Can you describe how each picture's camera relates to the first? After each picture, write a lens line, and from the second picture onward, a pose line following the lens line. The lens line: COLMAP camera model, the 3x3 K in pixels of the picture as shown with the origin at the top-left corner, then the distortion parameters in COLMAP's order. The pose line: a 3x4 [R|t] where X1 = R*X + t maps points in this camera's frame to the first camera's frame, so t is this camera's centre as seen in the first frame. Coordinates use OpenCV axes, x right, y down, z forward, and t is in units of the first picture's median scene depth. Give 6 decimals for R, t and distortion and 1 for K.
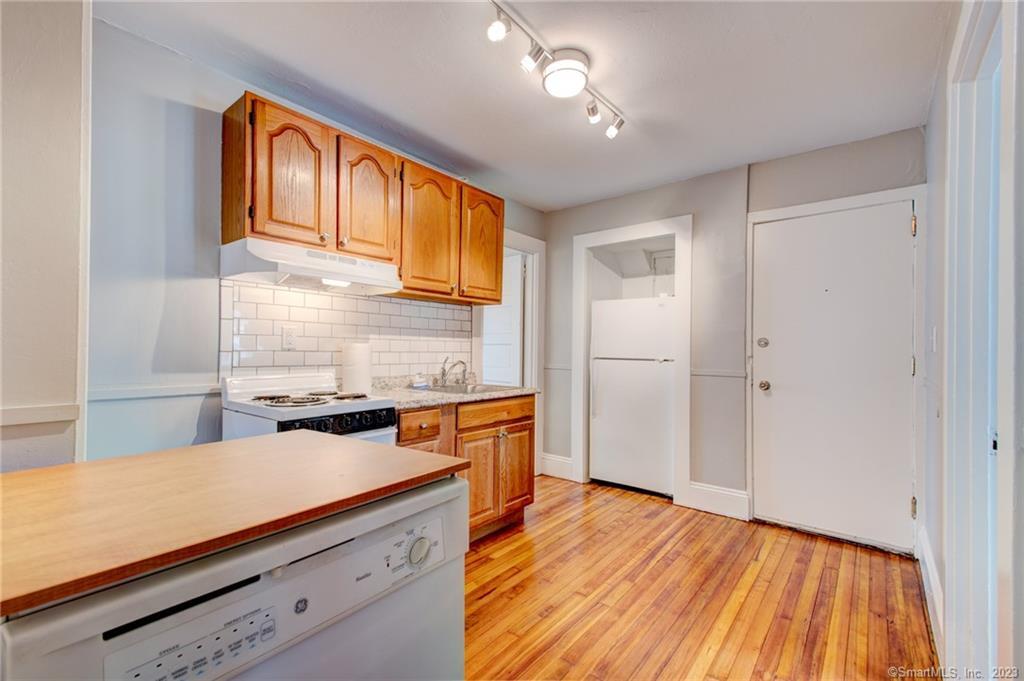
lens RADIAL K [[442.8, 0, 518.3], [0, 442.8, 346.9], [0, 0, 1]] dist [0.024152, 0.000127]
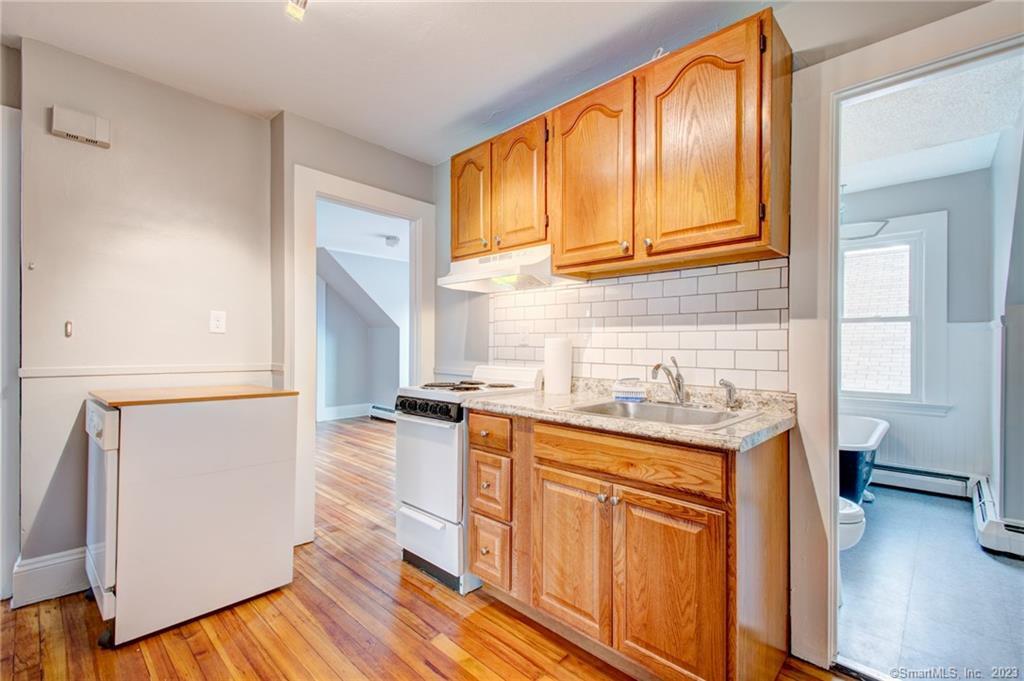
lens RADIAL K [[451.1, 0, 521.9], [0, 451.1, 345.5], [0, 0, 1]] dist [0.031320, -0.000197]
pose [[-0.080388, -0.010859, -0.996704, 0.548912], [-0.001366, 0.999941, -0.010785, 0.016194], [0.996763, 0.000495, -0.080398, 0.970735]]
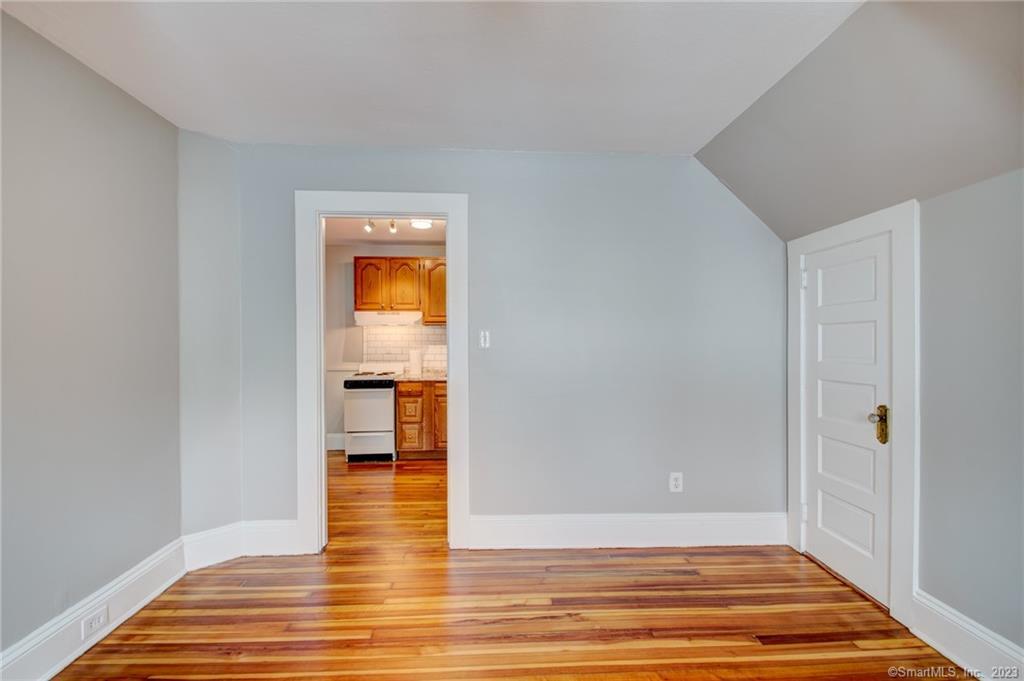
lens RADIAL K [[444.0, 0, 518.9], [0, 444.0, 344.4], [0, 0, 1]] dist [-0.000989, -0.000557]
pose [[0.663128, -0.010196, -0.748437, 1.459374], [0.014692, 0.999892, -0.000605, -0.025978], [0.748362, -0.010595, 0.663206, -0.010756]]
